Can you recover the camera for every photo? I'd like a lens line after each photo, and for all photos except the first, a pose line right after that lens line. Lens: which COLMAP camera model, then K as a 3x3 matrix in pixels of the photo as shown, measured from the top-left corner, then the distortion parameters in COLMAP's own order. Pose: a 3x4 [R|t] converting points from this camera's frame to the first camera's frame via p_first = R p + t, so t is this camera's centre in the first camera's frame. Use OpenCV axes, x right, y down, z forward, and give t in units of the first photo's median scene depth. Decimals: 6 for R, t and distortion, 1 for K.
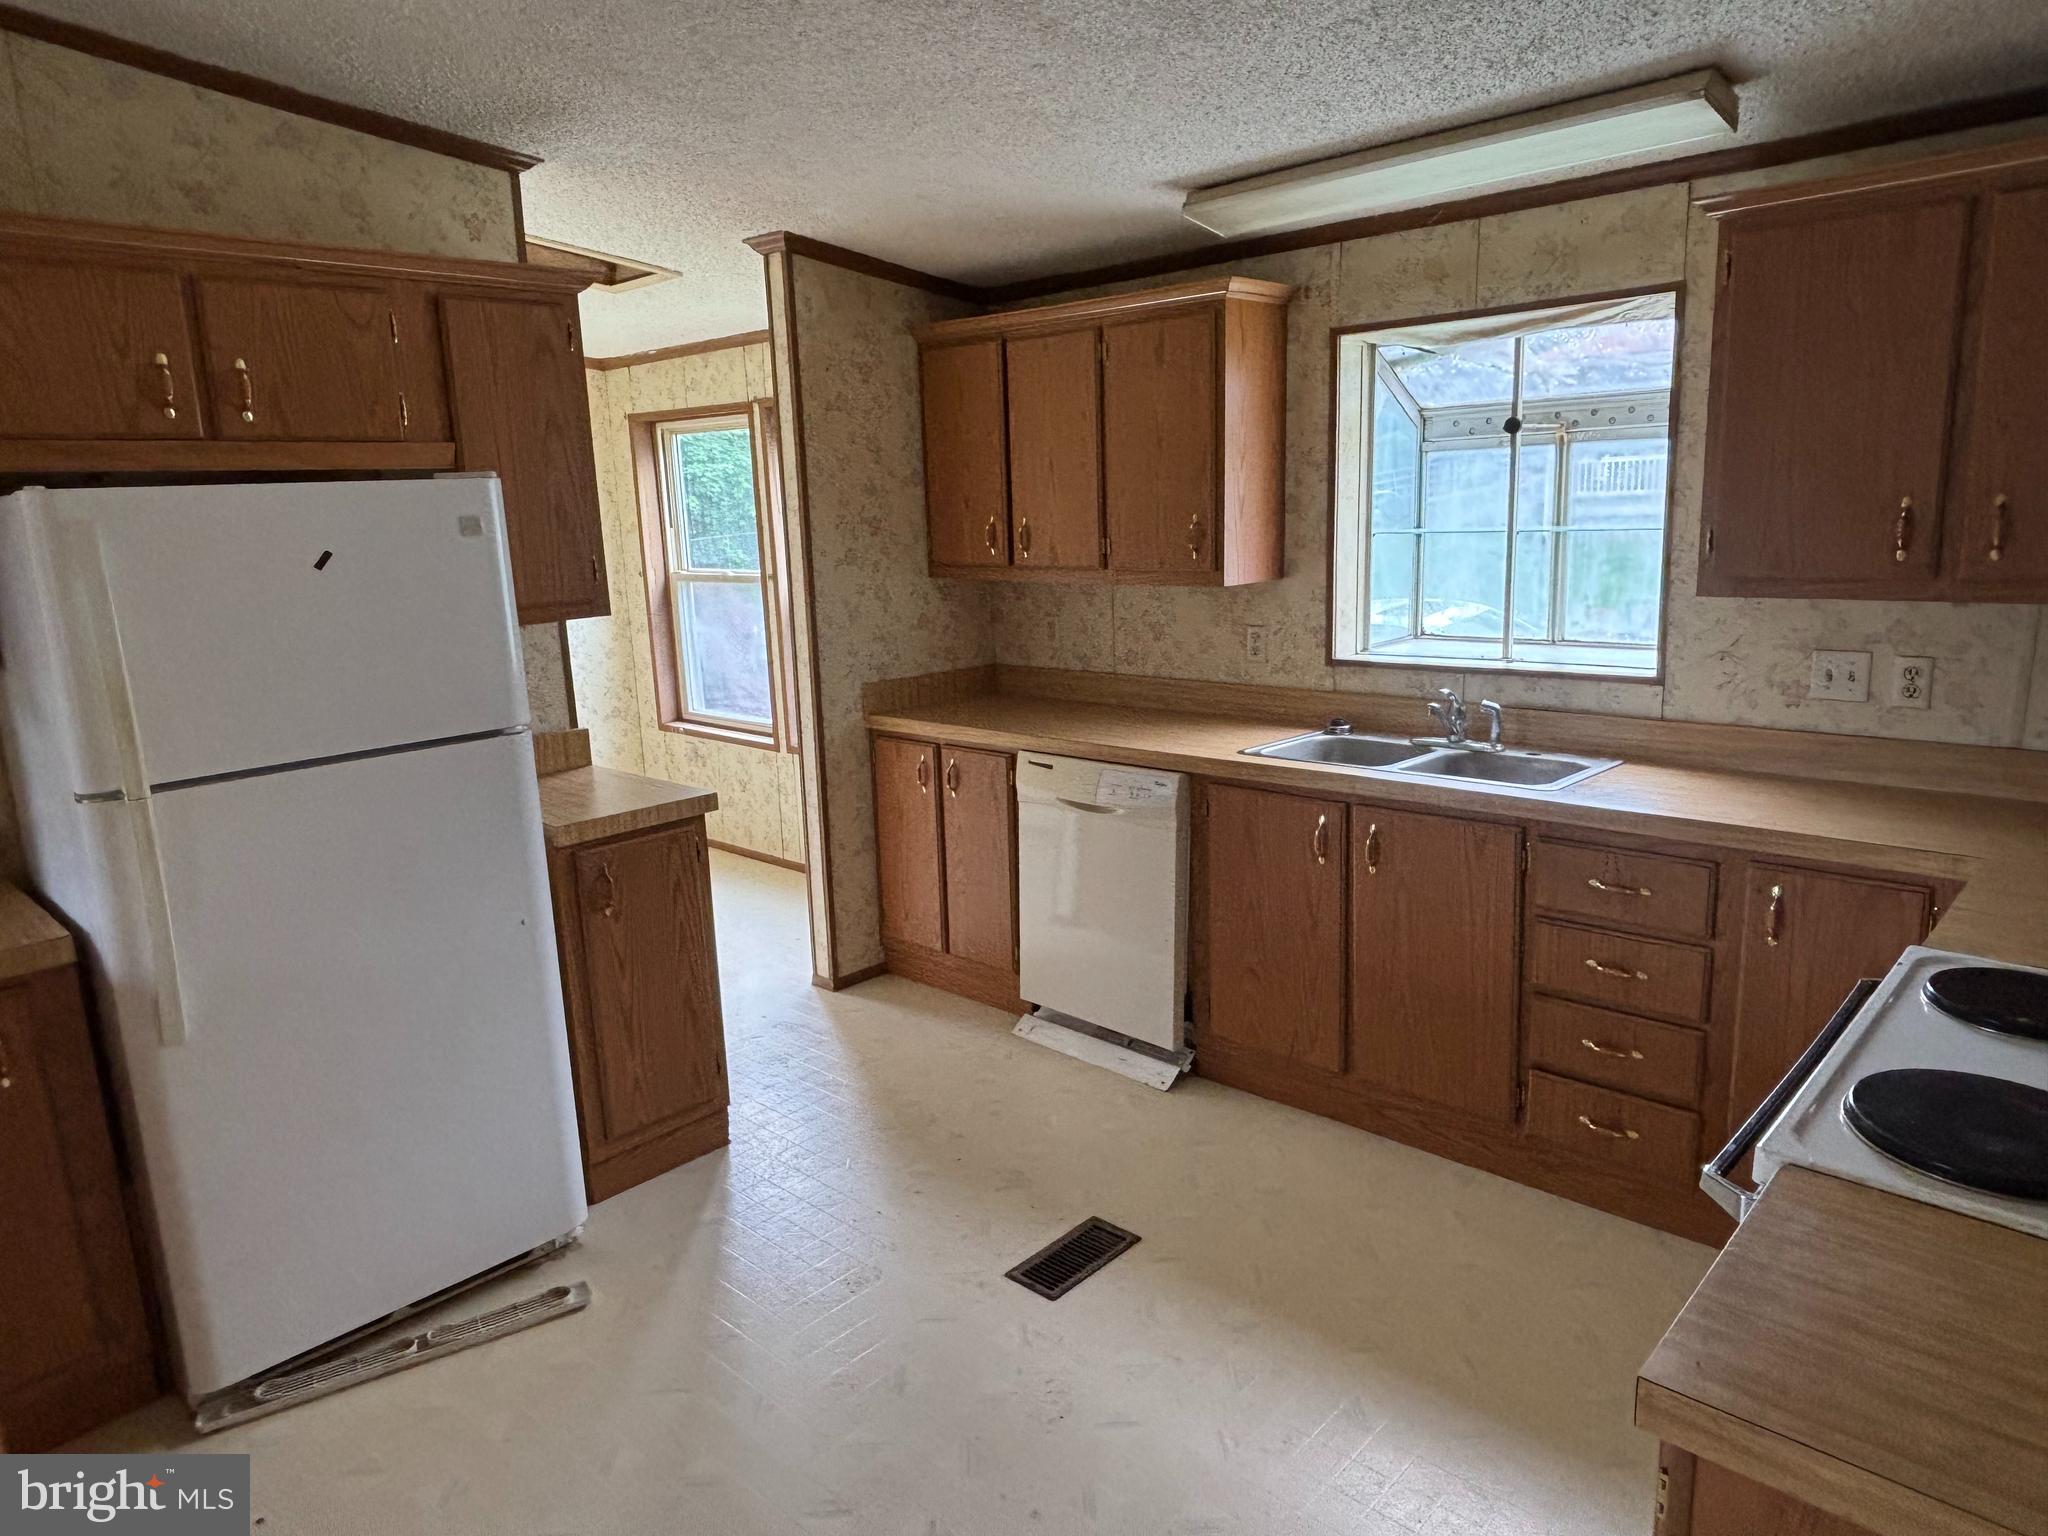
lens RADIAL K [[1284.2, 0, 1024.0], [0, 1284.2, 768.0], [0, 0, 1]] dist [-0.003653, -0.001221]
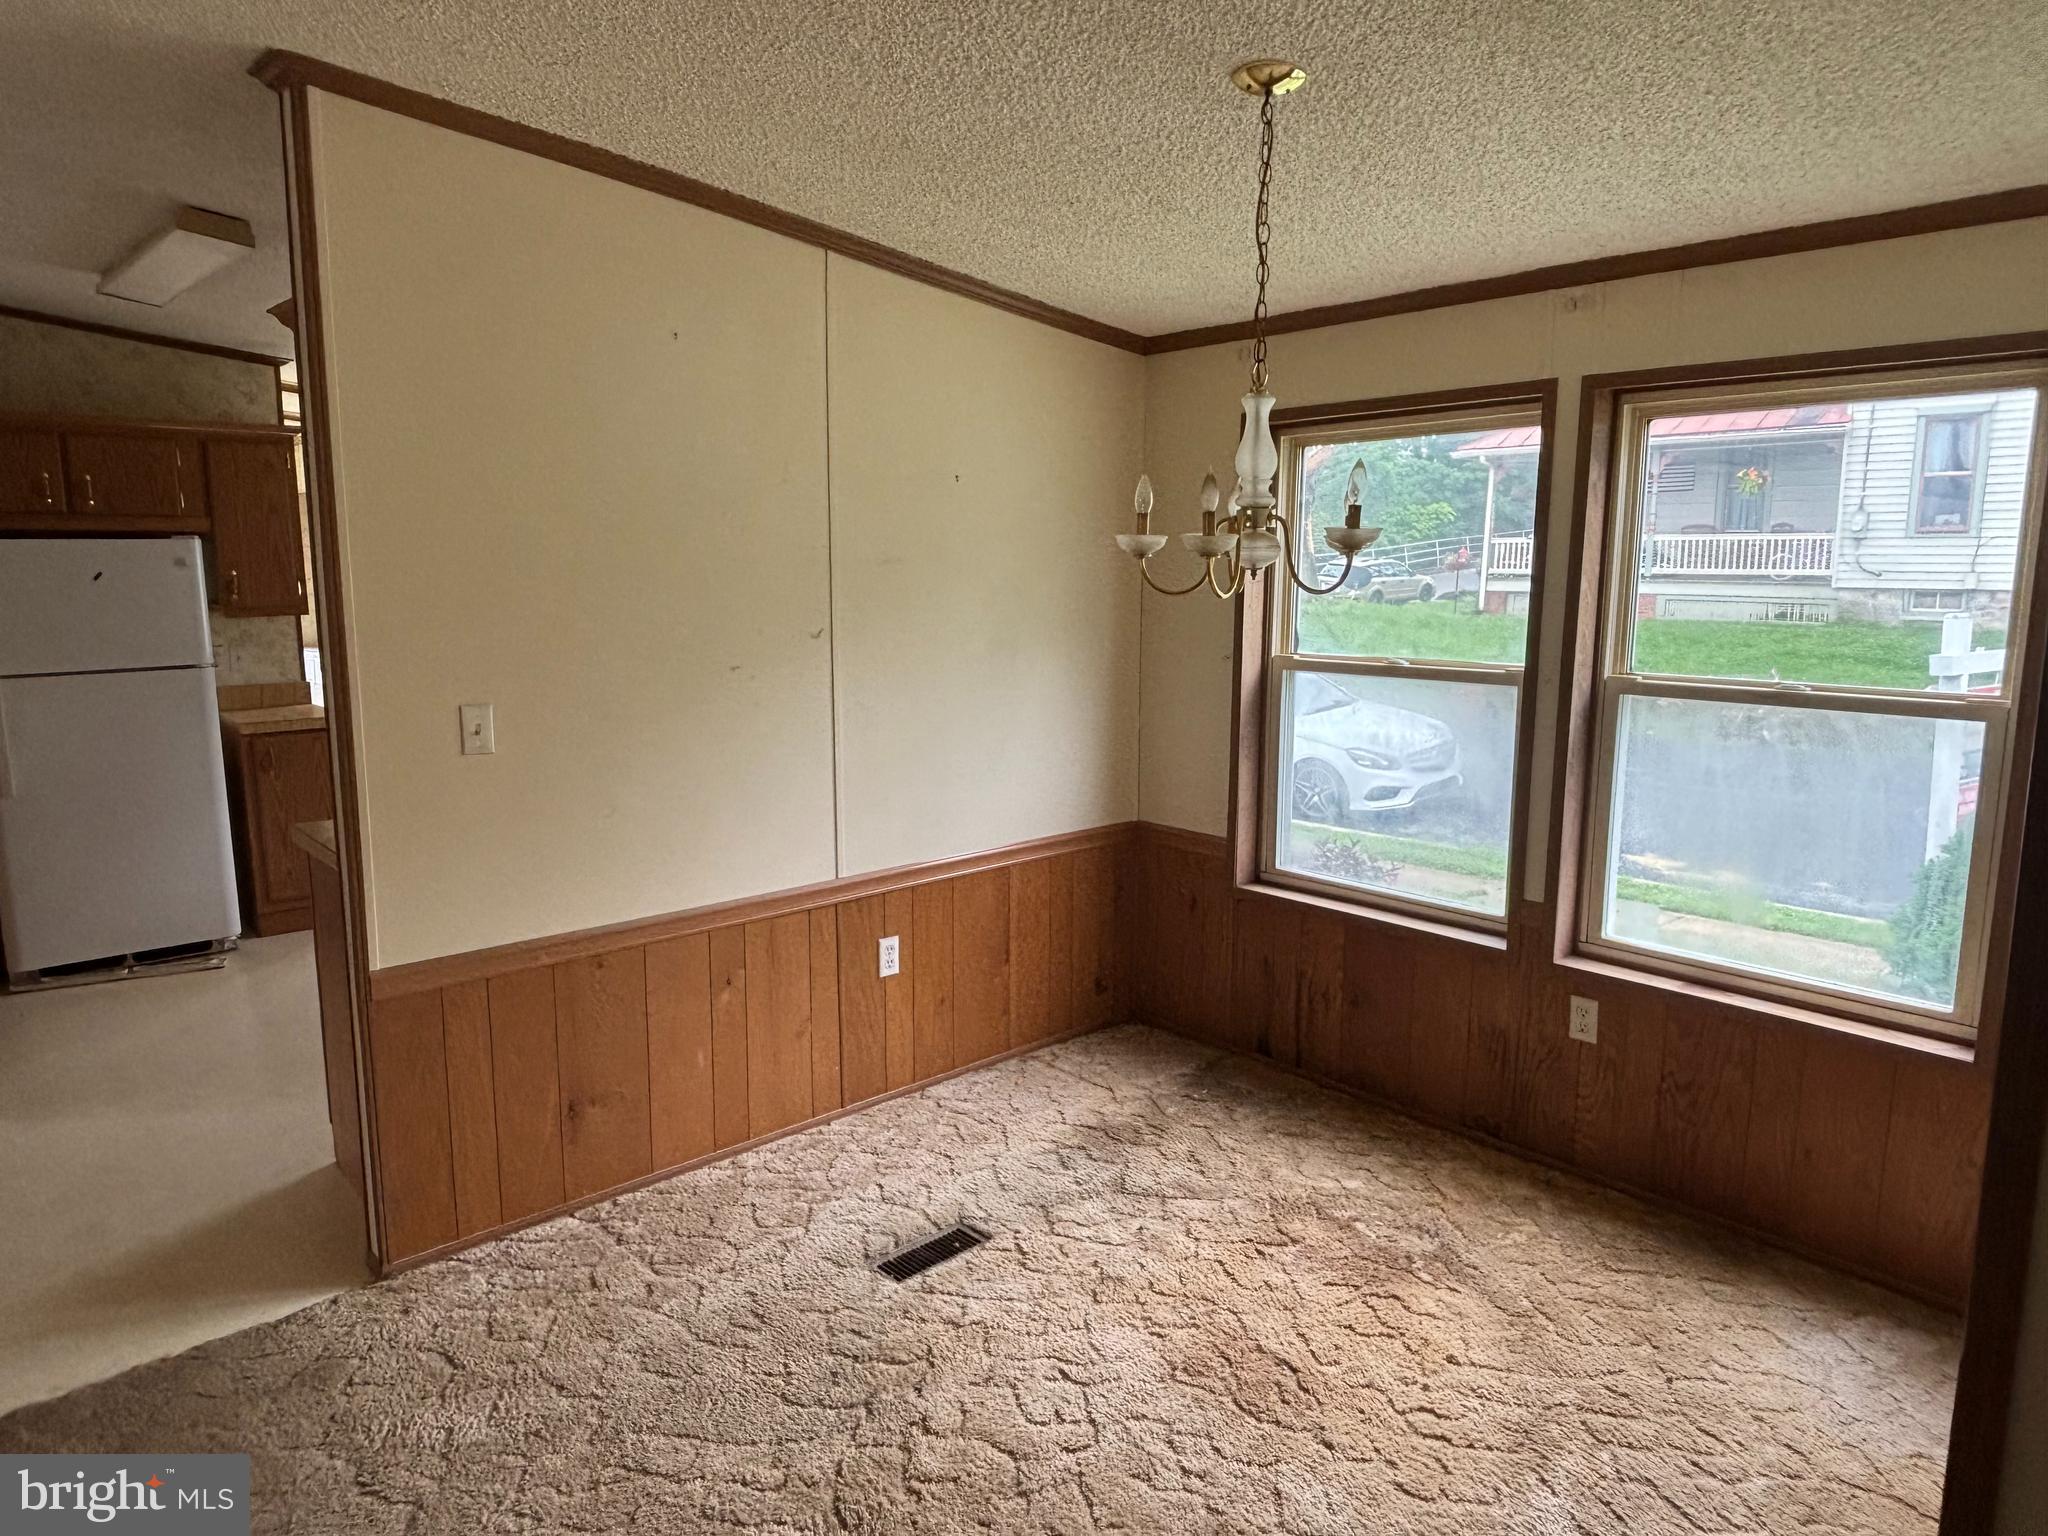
lens RADIAL K [[1284.2, 0, 1024.0], [0, 1284.2, 768.0], [0, 0, 1]] dist [-0.003653, -0.001221]
pose [[0.995488, 0.050949, -0.080053, 0.945424], [-0.054199, 0.997770, -0.038955, 0.125529], [0.077889, 0.043118, 0.996029, -0.787474]]
